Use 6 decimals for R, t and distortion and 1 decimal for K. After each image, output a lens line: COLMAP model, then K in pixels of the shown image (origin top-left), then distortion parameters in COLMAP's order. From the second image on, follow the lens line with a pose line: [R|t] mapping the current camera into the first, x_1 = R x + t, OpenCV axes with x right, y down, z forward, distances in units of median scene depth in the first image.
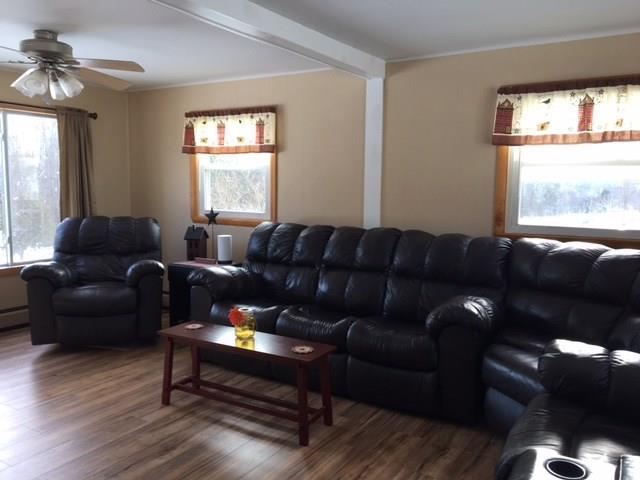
lens RADIAL K [[517.2, 0, 320.4], [0, 517.2, 245.0], [0, 0, 1]] dist [0.052108, -0.068472]
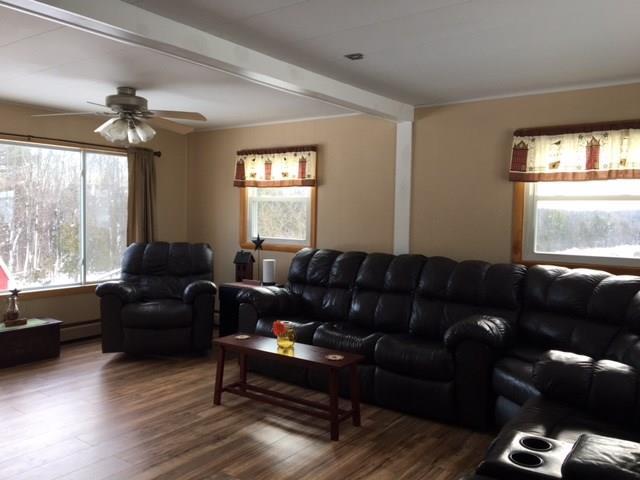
lens RADIAL K [[517.2, 0, 320.5], [0, 517.2, 242.3], [0, 0, 1]] dist [0.052108, -0.068472]
pose [[0.996691, 0.010115, -0.080652, 0.019443], [-0.014903, 0.998148, -0.058984, 0.010348], [0.079906, 0.059990, 0.994996, -0.133866]]
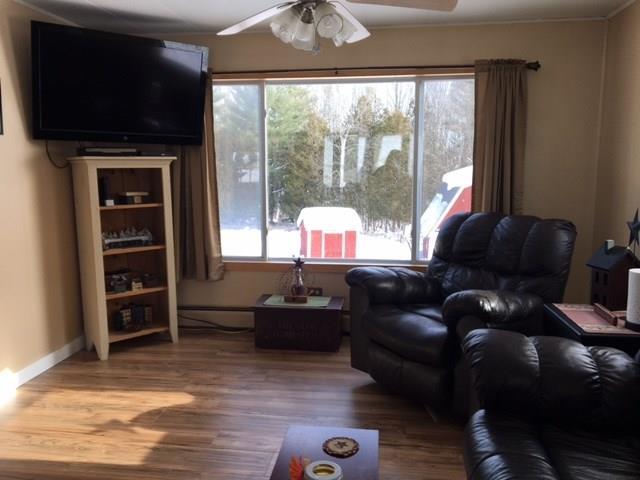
lens RADIAL K [[517.2, 0, 310.5], [0, 517.2, 254.1], [0, 0, 1]] dist [0.052108, -0.068472]
pose [[0.418144, 0.139310, -0.897635, 0.139023], [-0.100788, 0.989184, 0.106569, -0.068048], [0.902772, 0.045909, 0.427662, 0.665600]]
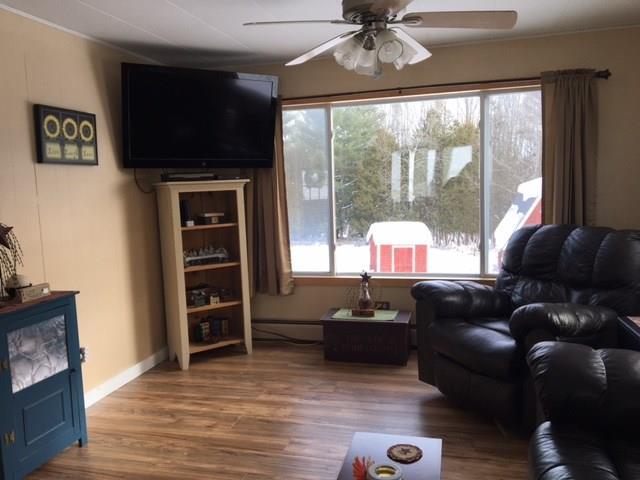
lens RADIAL K [[517.2, 0, 311.2], [0, 517.2, 251.0], [0, 0, 1]] dist [0.052108, -0.068472]
pose [[0.294395, 0.101456, -0.950283, 0.175299], [-0.073814, 0.993793, 0.083234, -0.072323], [0.952829, 0.045640, 0.300057, 0.659446]]
